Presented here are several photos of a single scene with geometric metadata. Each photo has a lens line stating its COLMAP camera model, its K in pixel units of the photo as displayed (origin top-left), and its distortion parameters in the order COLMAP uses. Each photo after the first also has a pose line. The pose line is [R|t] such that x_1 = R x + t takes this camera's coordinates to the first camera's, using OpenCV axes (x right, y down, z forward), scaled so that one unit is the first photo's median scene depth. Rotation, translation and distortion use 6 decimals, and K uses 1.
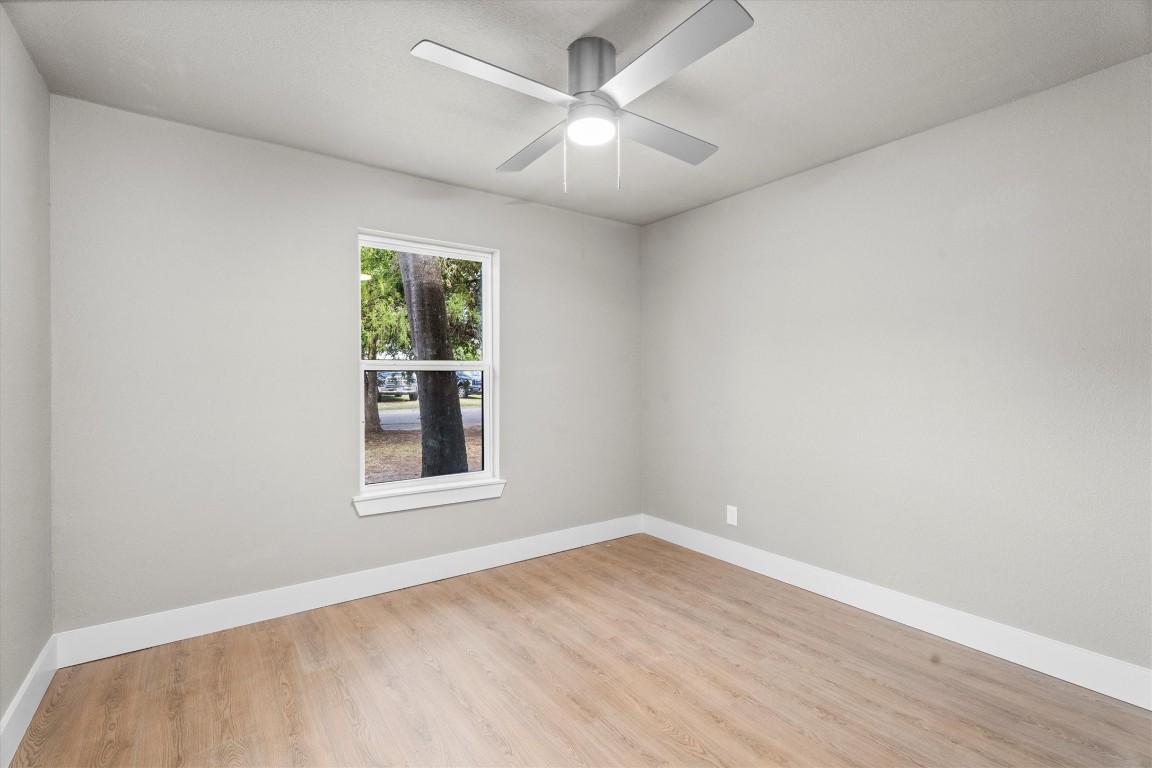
lens RADIAL K [[514.4, 0, 577.5], [0, 514.4, 381.8], [0, 0, 1]] dist [0.003215, -0.001165]
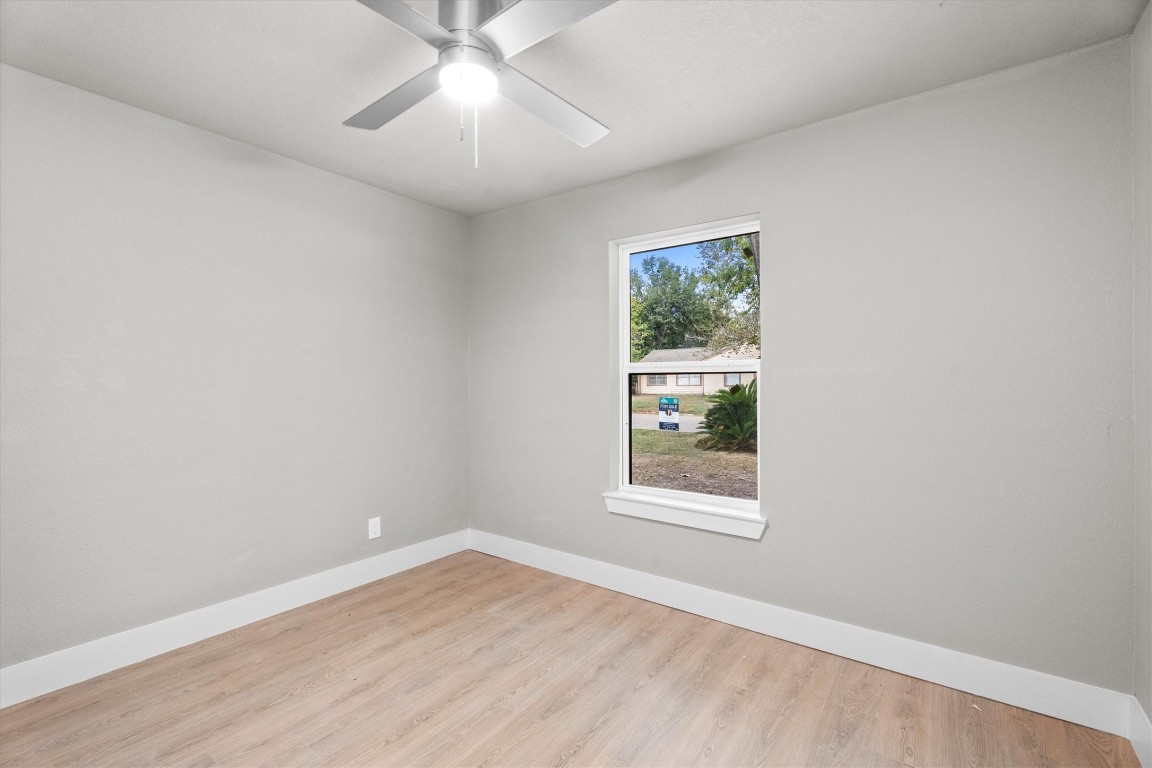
lens RADIAL K [[514.4, 0, 580.9], [0, 514.4, 380.6], [0, 0, 1]] dist [0.003215, -0.001165]
pose [[0.313979, -0.001589, -0.949428, 0.600792], [-0.009763, 0.999940, -0.004902, -0.003474], [0.949380, 0.010809, 0.313945, 0.642675]]
